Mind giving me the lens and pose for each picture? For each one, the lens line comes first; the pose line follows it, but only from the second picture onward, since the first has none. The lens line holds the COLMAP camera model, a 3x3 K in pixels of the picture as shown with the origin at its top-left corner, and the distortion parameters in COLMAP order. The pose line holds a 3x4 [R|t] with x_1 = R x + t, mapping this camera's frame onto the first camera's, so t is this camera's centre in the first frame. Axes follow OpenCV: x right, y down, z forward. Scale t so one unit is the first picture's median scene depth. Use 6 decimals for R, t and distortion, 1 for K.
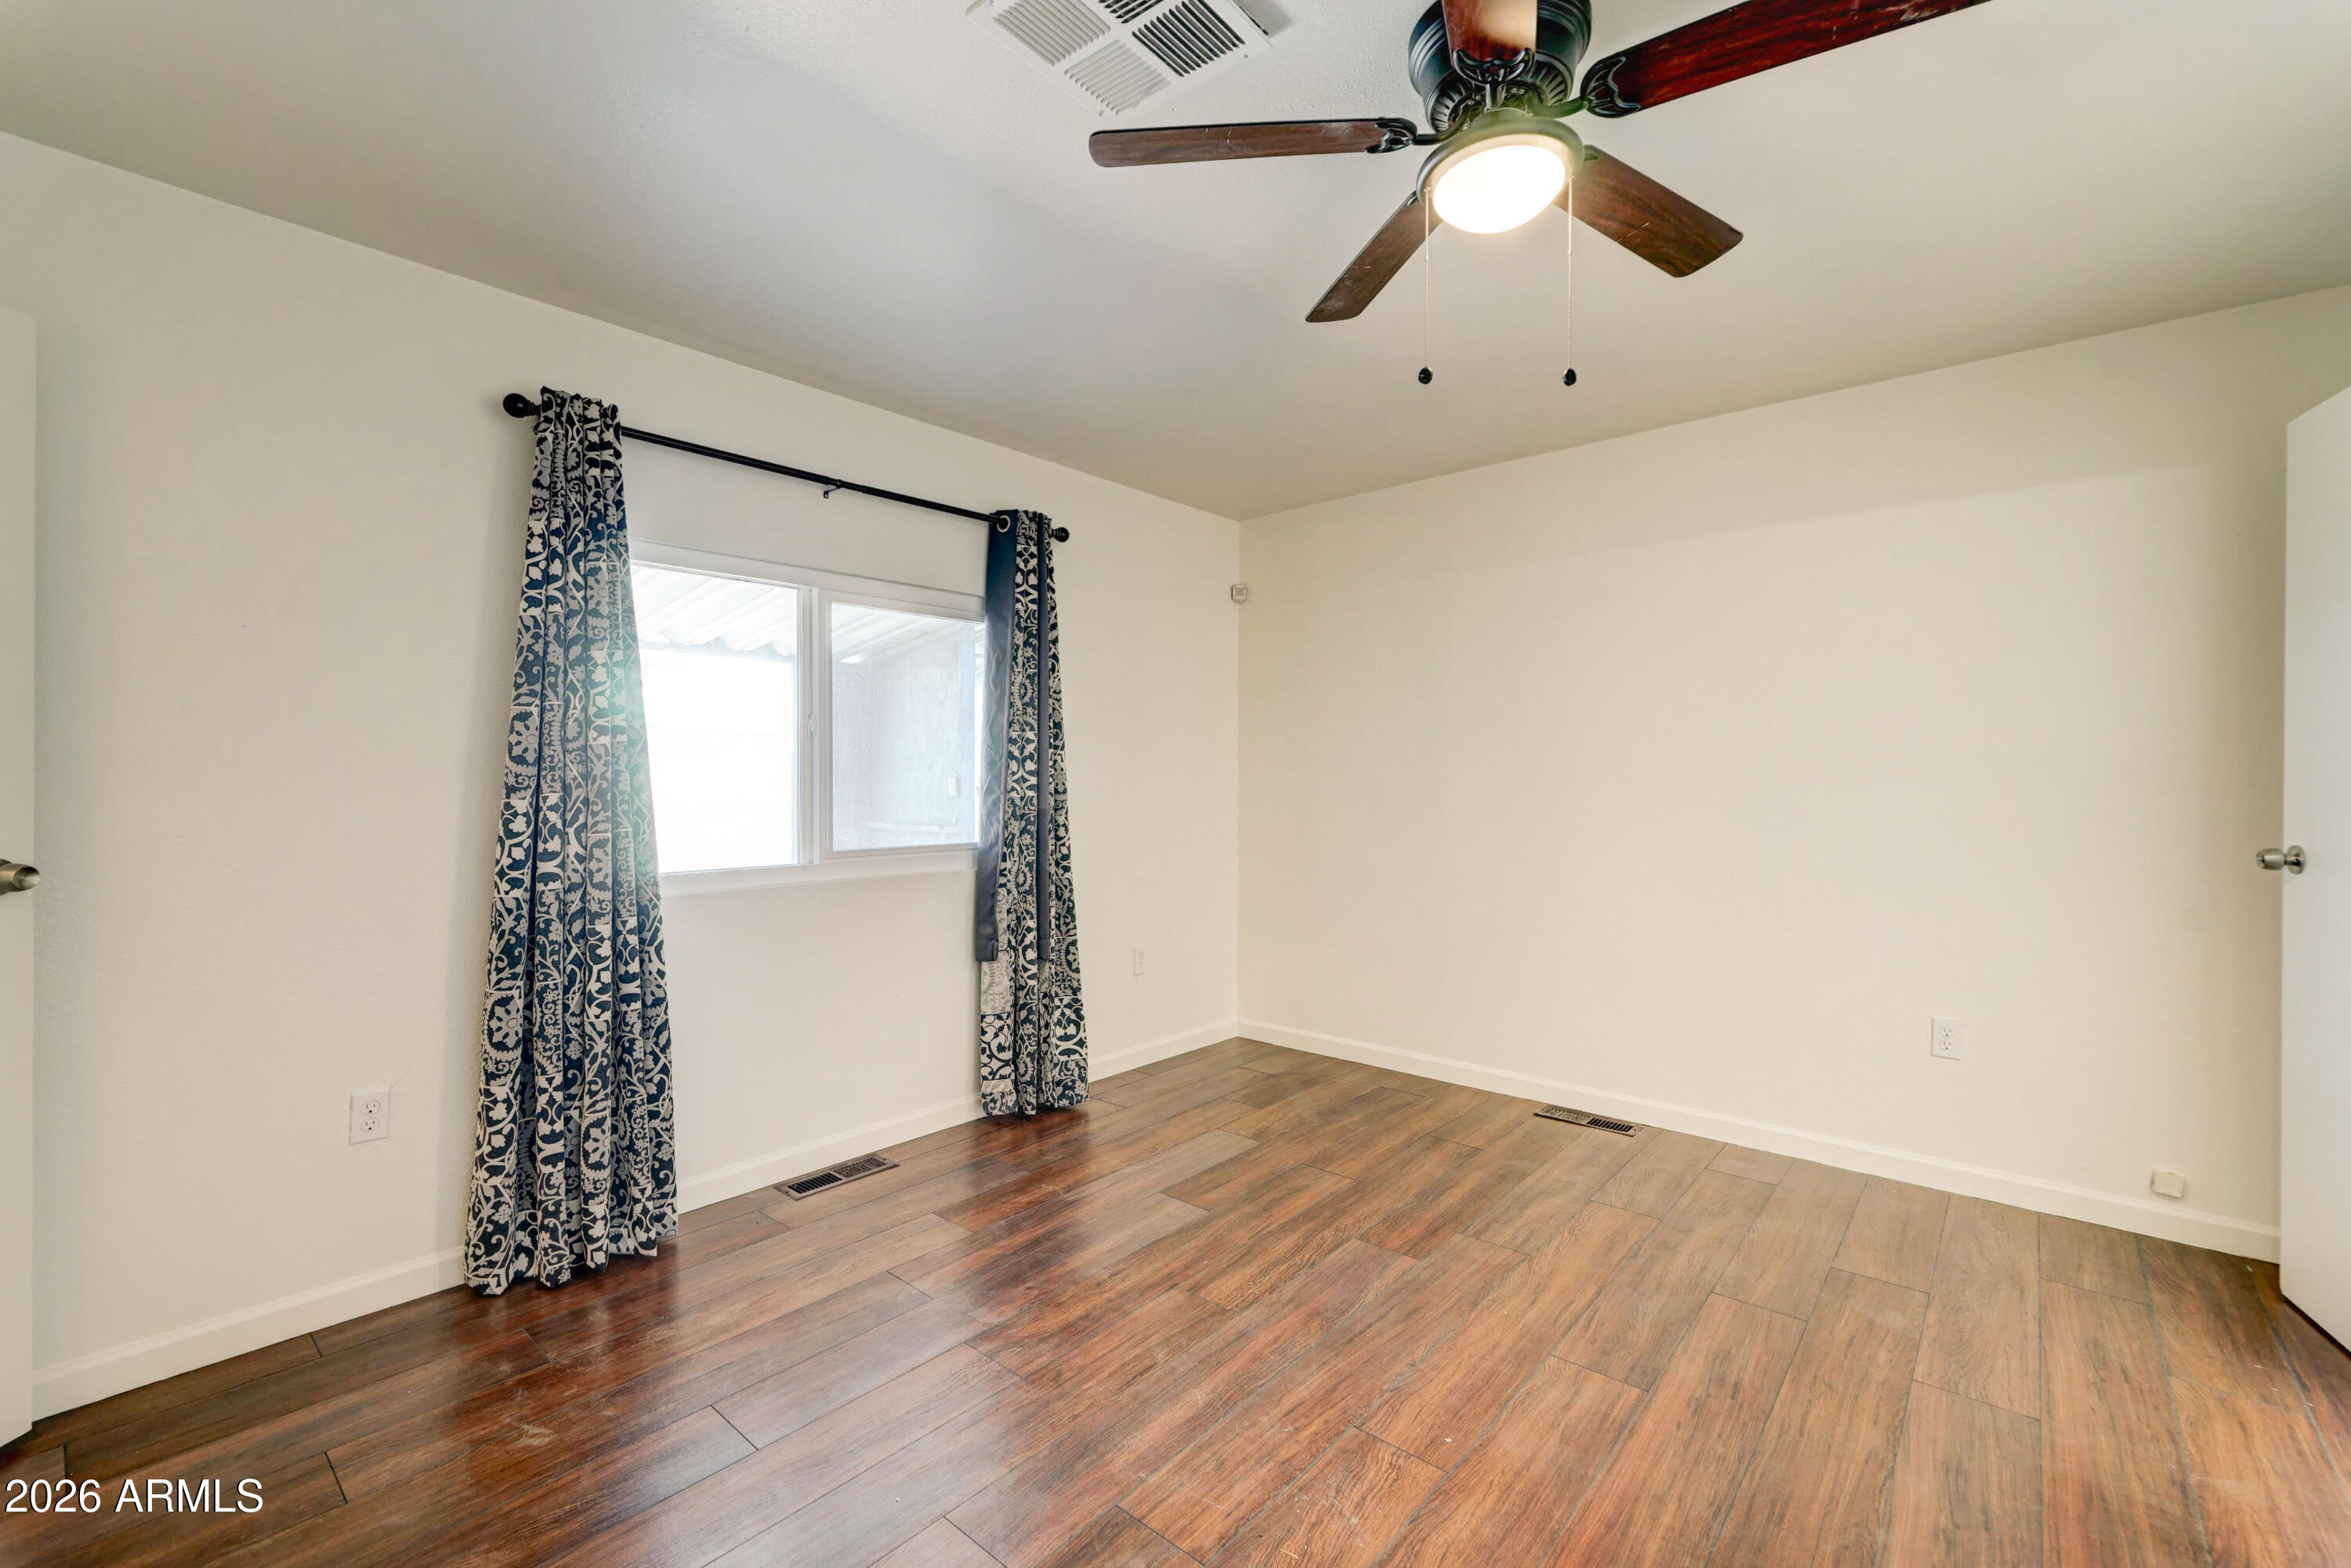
lens RADIAL K [[1000.8, 0, 1183.9], [0, 1000.8, 785.7], [0, 0, 1]] dist [0.001012, 0.000001]
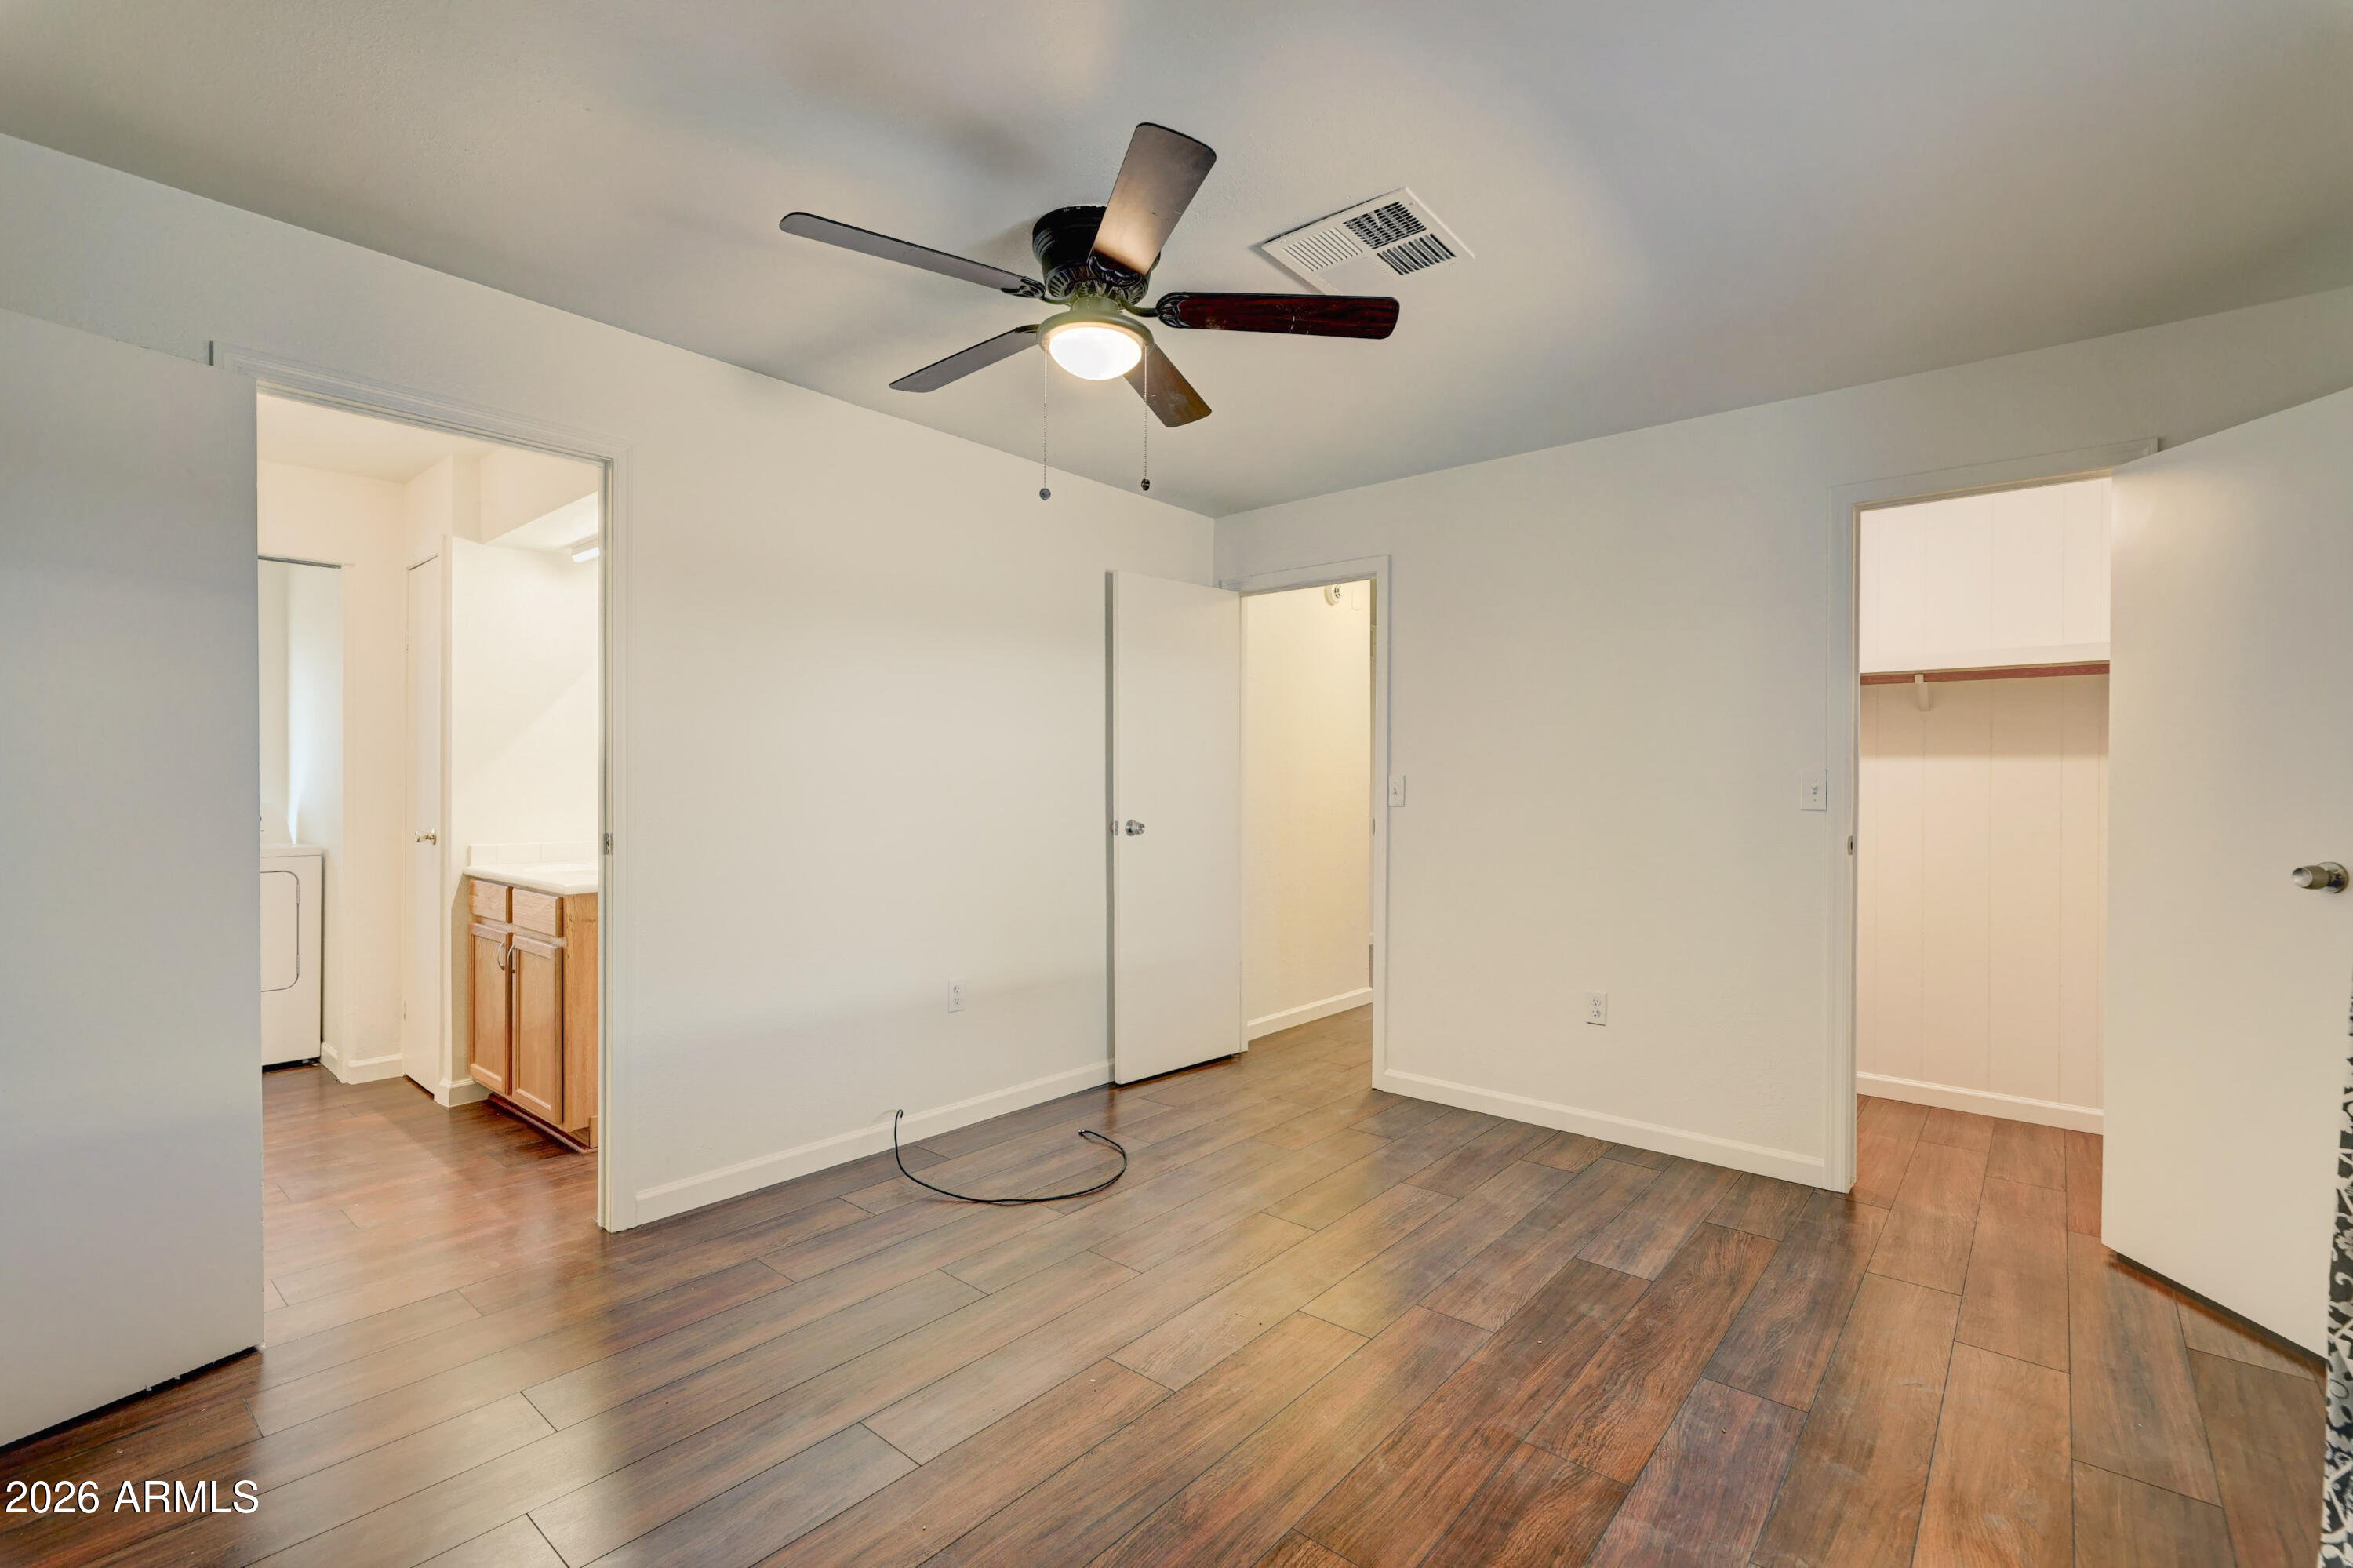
lens RADIAL K [[1043.0, 0, 1175.2], [0, 1043.0, 781.8], [0, 0, 1]] dist [-0.001512, -0.000303]
pose [[-0.999992, -0.003219, -0.002411, 0.109832], [-0.003234, 0.999975, 0.006359, -0.014788], [0.002391, 0.006366, -0.999977, 1.327658]]
